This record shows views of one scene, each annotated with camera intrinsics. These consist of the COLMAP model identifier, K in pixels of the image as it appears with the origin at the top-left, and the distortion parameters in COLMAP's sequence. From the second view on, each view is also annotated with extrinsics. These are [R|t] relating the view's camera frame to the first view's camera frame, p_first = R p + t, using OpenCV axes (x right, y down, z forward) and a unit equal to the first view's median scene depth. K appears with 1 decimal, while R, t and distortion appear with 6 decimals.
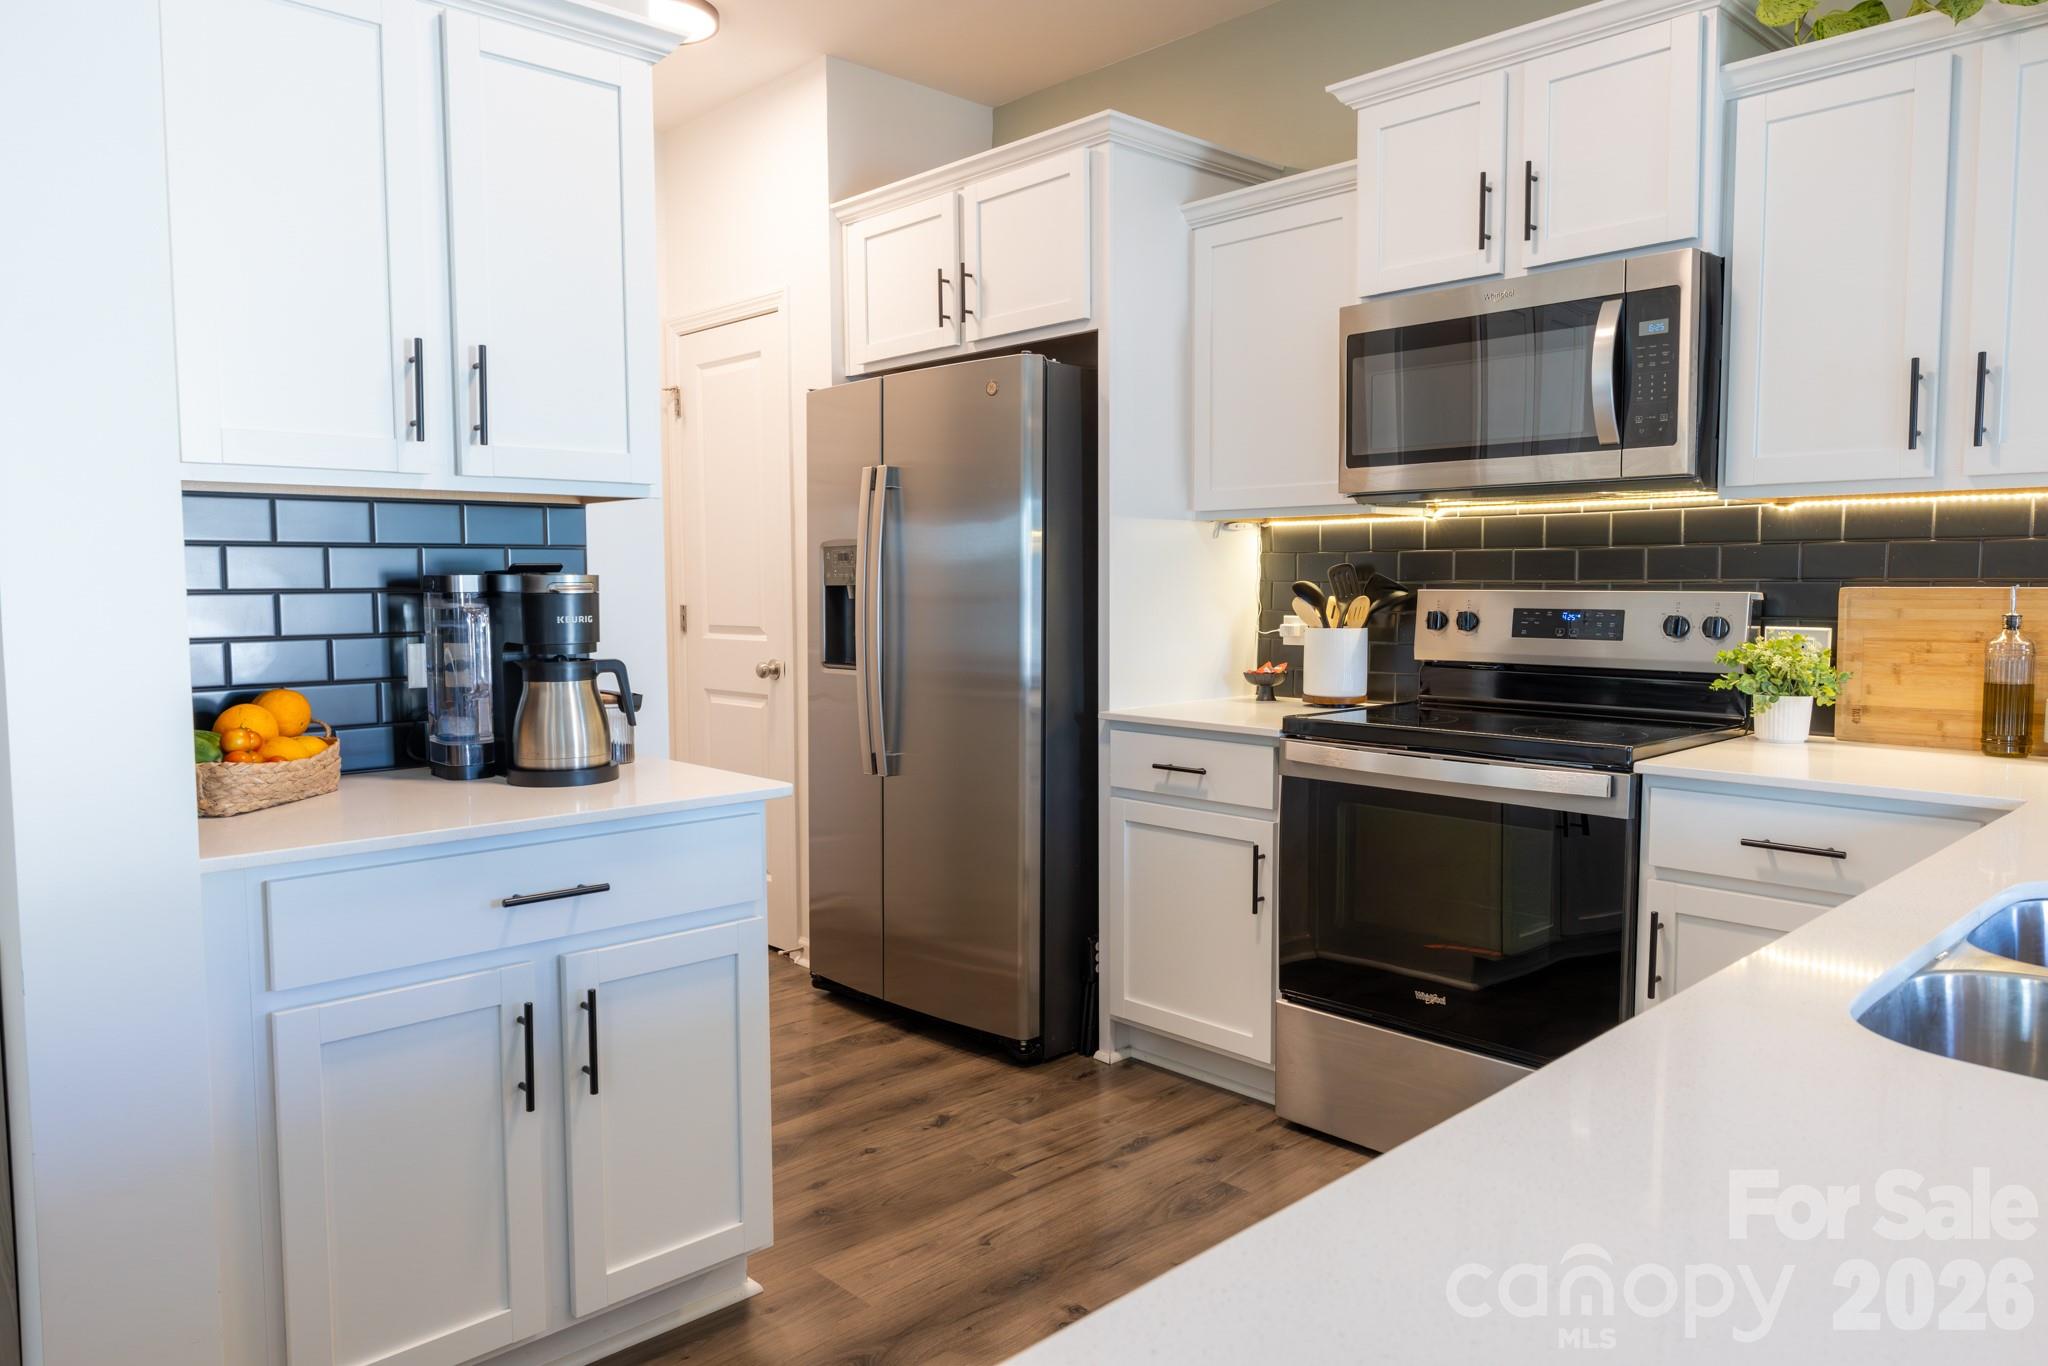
lens RADIAL K [[1389.0, 0, 1024.9], [0, 1389.0, 681.1], [0, 0, 1]] dist [0.004529, -0.002146]
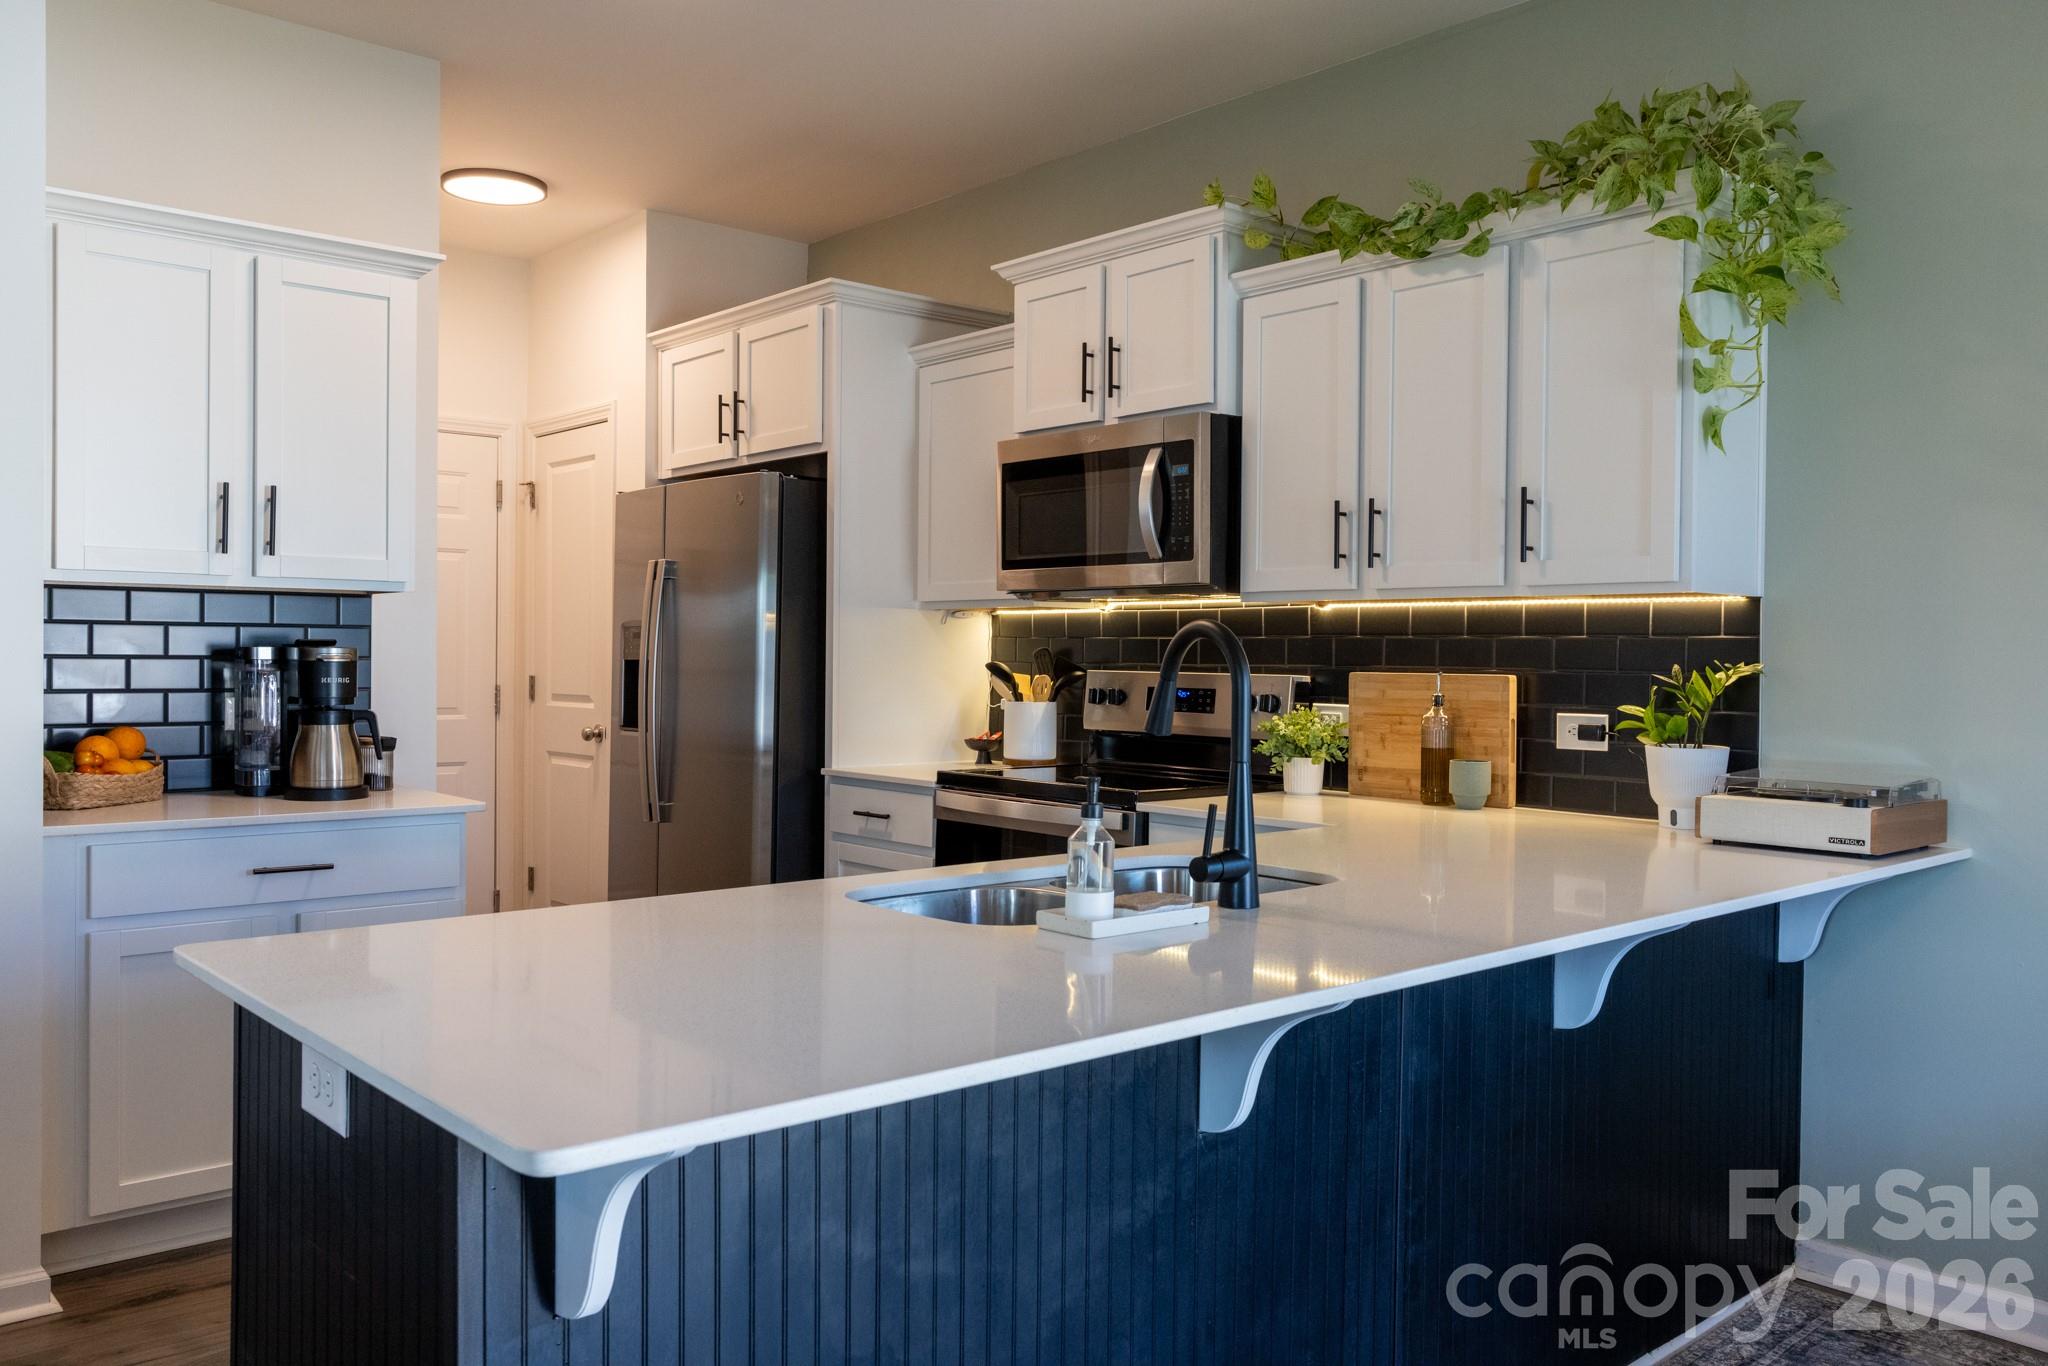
lens RADIAL K [[1612.7, 0, 1023.8], [0, 1612.7, 676.8], [0, 0, 1]] dist [-0.004577, 0.010972]
pose [[0.998854, 0.015394, -0.045314, 0.347549], [-0.018151, 0.997967, -0.061086, 0.030408], [0.044281, 0.061838, 0.997103, -0.456946]]
